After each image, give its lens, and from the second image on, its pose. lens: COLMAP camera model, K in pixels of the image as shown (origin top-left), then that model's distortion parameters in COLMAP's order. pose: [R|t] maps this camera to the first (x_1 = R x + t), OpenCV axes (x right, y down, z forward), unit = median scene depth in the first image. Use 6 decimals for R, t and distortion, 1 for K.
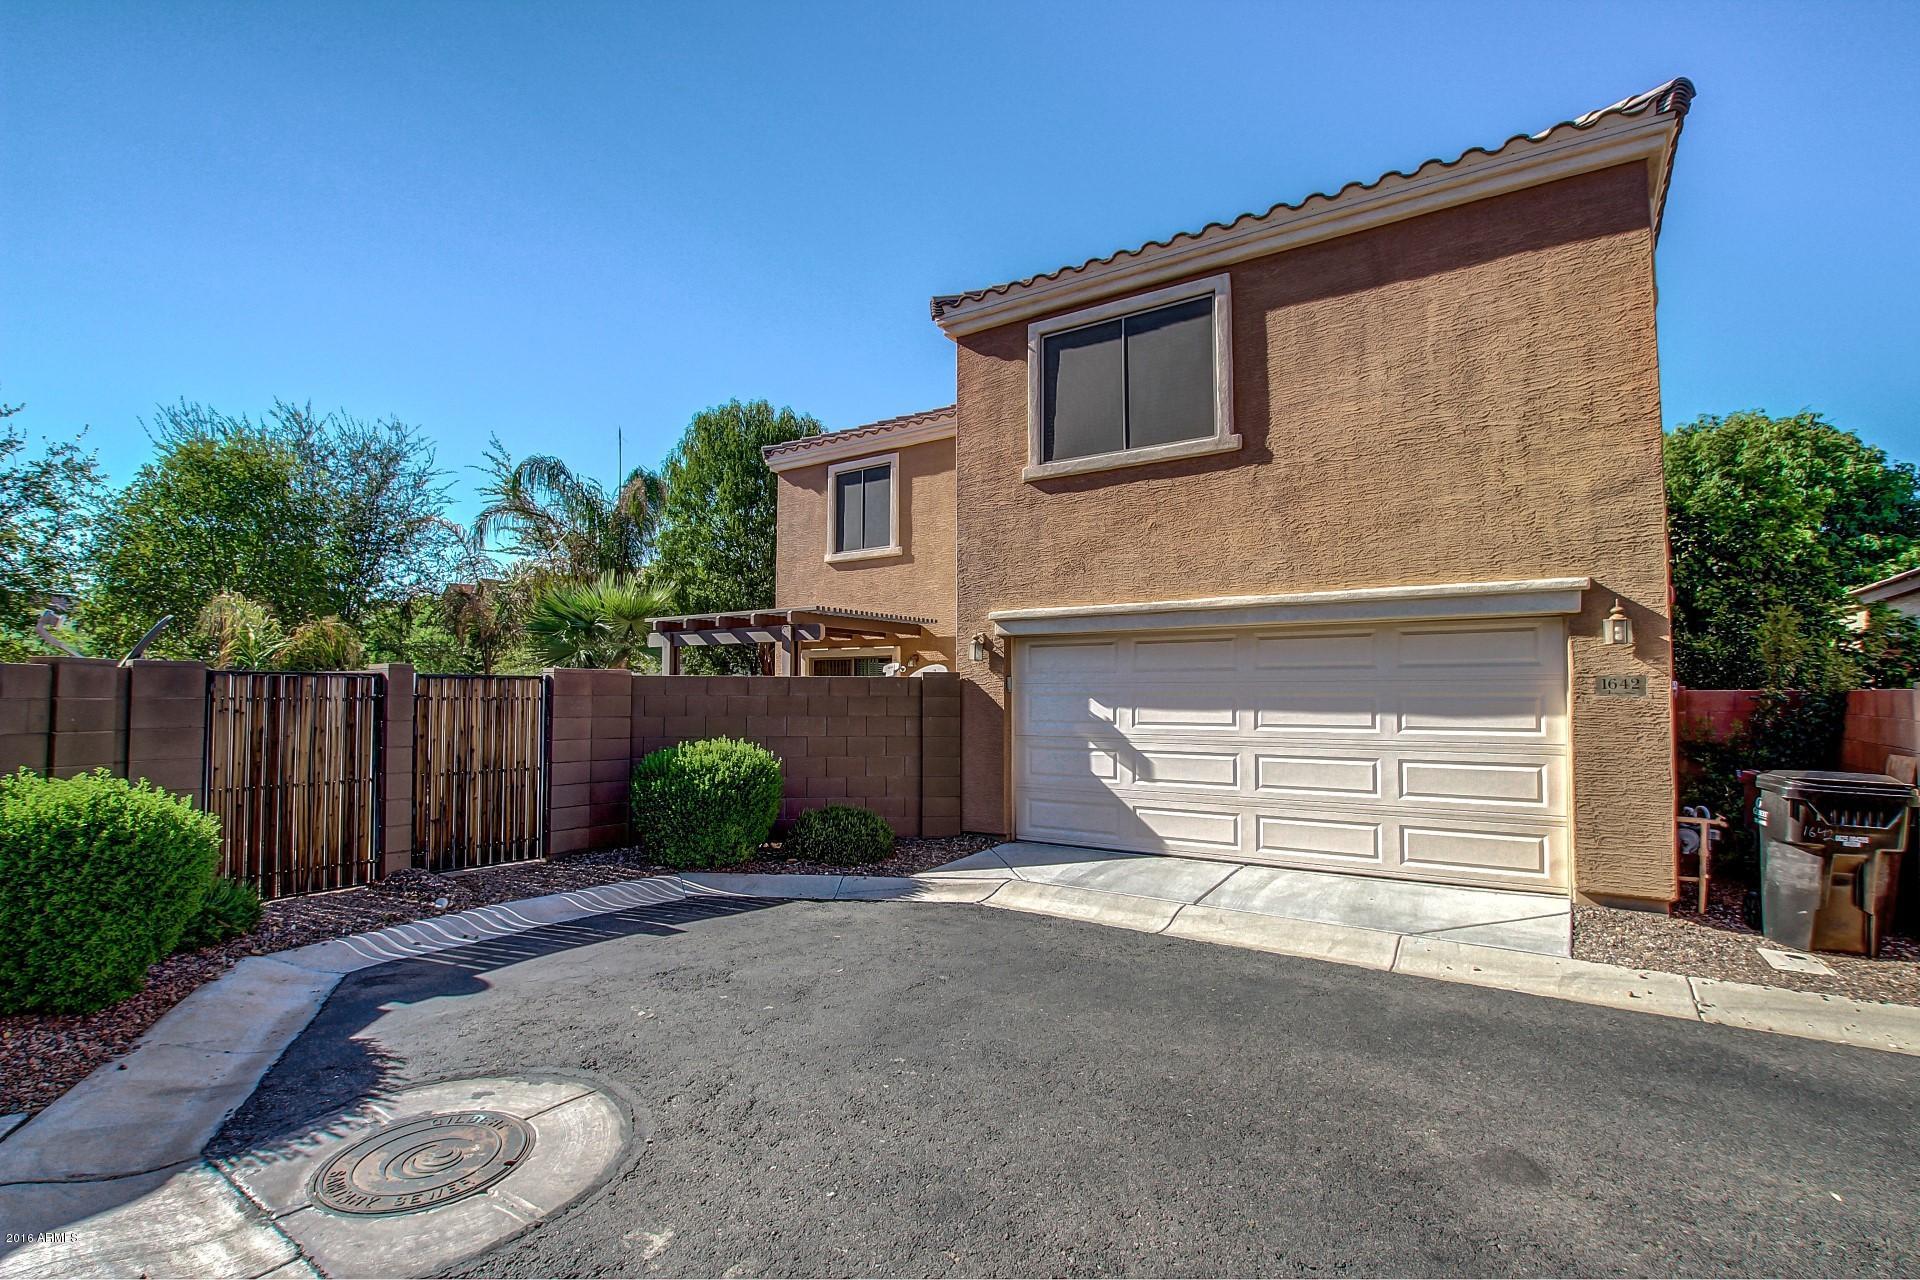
lens RADIAL K [[902.1, 0, 951.1], [0, 902.1, 650.5], [0, 0, 1]] dist [-0.028231, 0.000887]
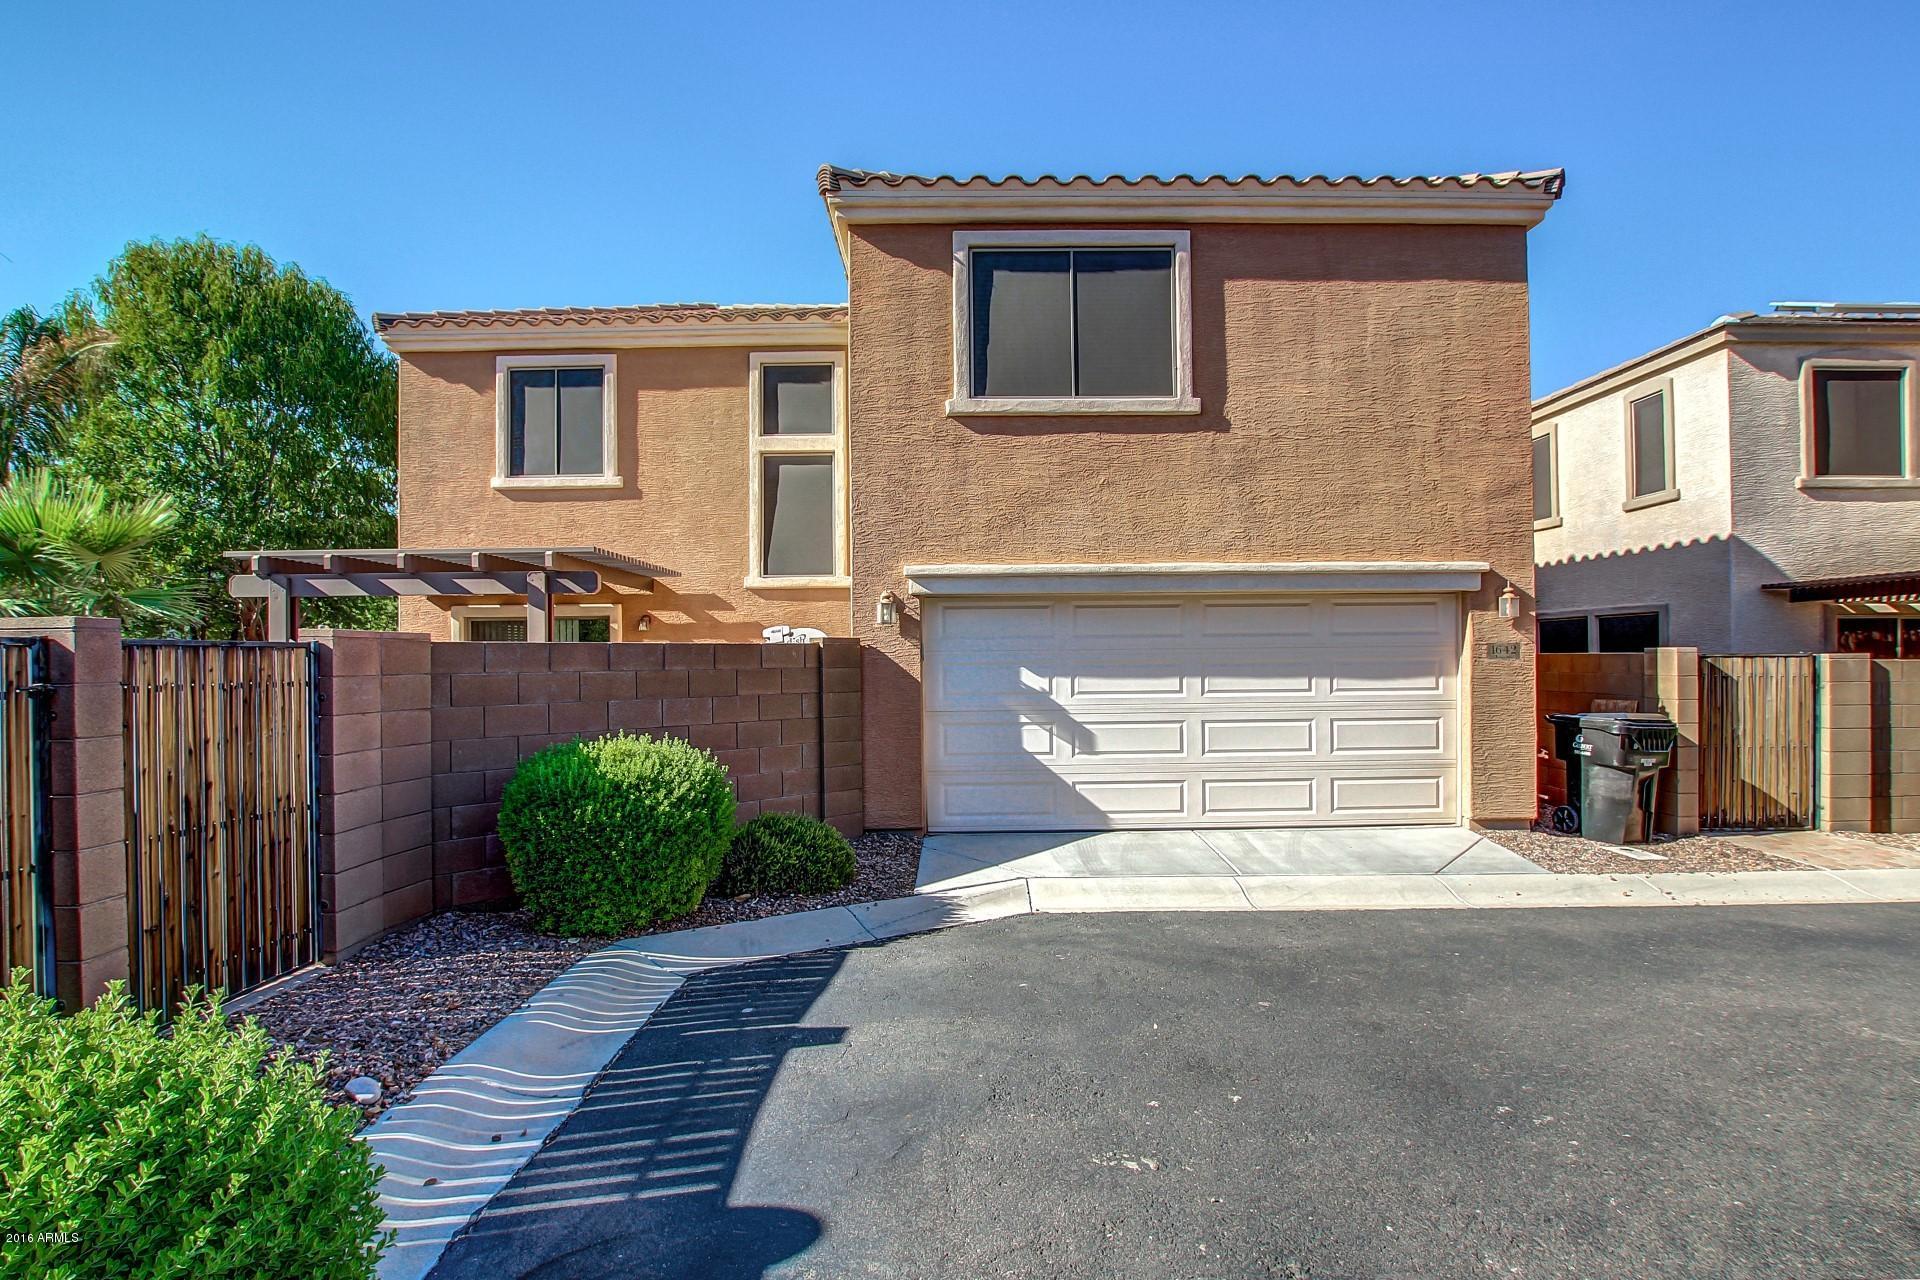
lens RADIAL K [[916.1, 0, 965.7], [0, 916.1, 653.7], [0, 0, 1]] dist [-0.030557, 0.001479]
pose [[0.818246, -0.006756, 0.574829, -0.451558], [-0.016740, 0.999227, 0.035572, 0.008281], [-0.574625, -0.038729, 0.817500, 0.303200]]
